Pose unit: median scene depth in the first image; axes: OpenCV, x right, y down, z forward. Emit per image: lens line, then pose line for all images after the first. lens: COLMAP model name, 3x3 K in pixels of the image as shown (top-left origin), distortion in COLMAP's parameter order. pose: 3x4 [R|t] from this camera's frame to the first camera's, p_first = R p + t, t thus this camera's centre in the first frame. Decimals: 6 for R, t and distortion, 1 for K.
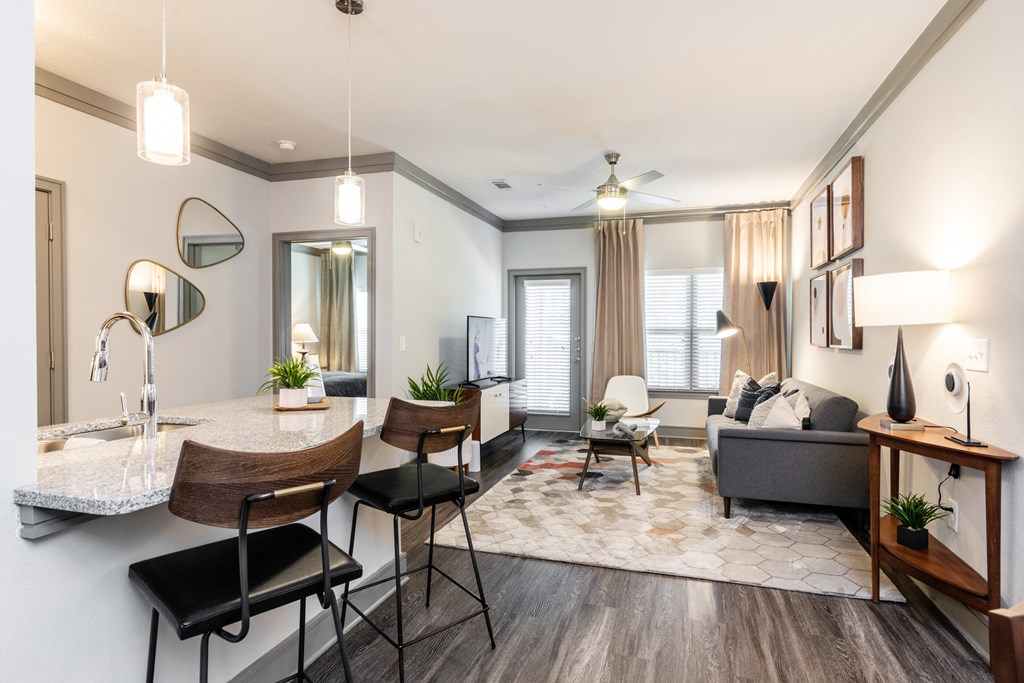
lens RADIAL K [[560.3, 0, 512.4], [0, 560.3, 341.3], [0, 0, 1]] dist [0.004027, -0.001222]
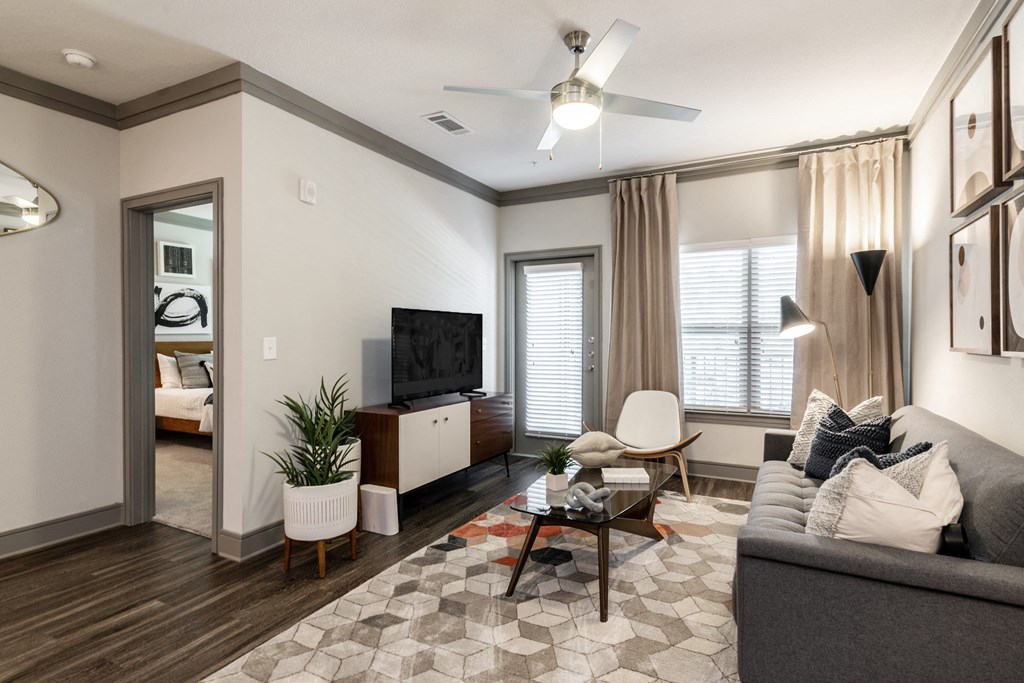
lens RADIAL K [[516.3, 0, 508.0], [0, 516.3, 341.0], [0, 0, 1]] dist [0.008311, -0.001022]
pose [[0.981121, -0.002560, -0.193377, 0.163230], [0.001681, 0.999987, -0.004711, -0.000481], [0.193387, 0.004297, 0.981113, 0.335835]]
